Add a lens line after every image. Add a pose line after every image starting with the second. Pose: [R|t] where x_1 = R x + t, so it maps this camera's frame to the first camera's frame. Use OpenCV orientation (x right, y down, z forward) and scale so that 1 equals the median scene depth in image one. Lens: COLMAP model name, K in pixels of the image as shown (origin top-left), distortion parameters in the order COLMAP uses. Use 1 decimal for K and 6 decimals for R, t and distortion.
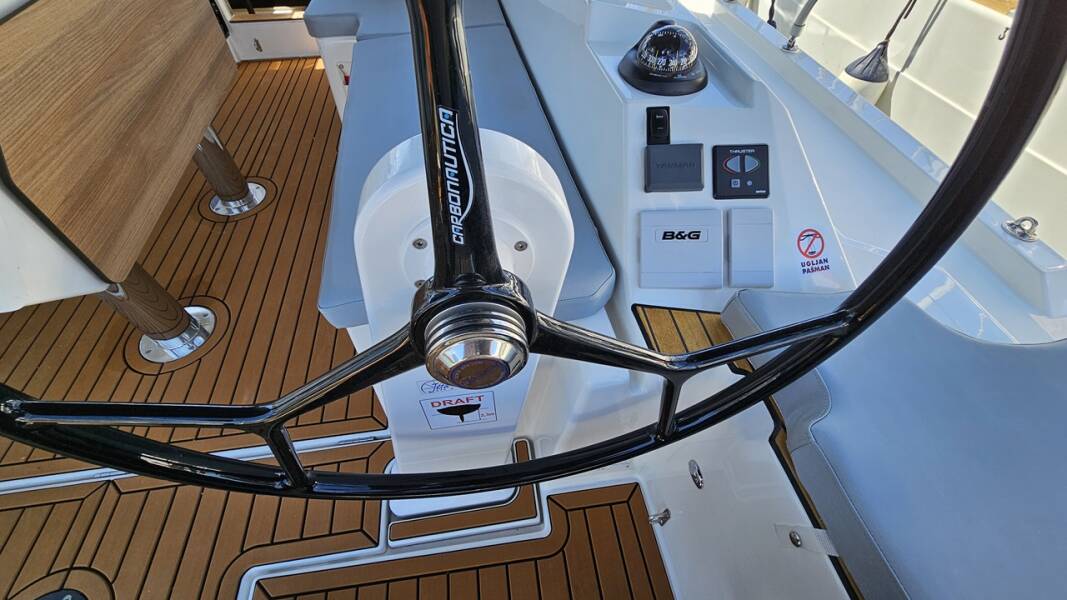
lens RADIAL K [[433.3, 0, 533.5], [0, 433.3, 300.0], [0, 0, 1]] dist [-0.000974, 0.000209]
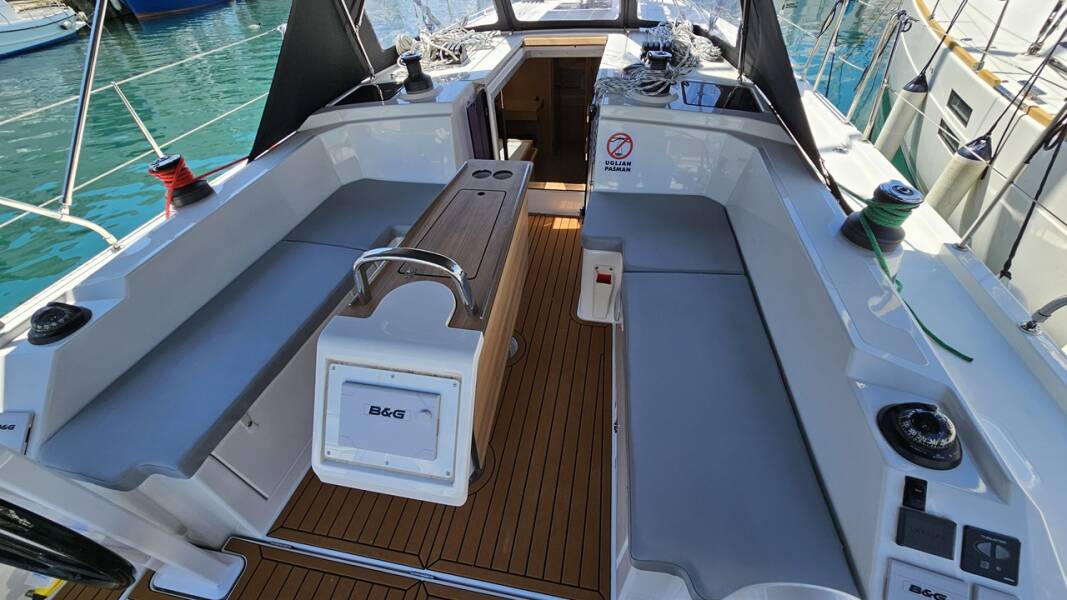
lens RADIAL K [[433.3, 0, 533.5], [0, 433.3, 300.0], [0, 0, 1]] dist [-0.000974, 0.000209]
pose [[0.942190, 0.190346, -0.275764, -0.542122], [-0.229254, 0.966403, -0.116223, -0.551024], [0.244377, 0.172724, 0.954173, -0.616661]]
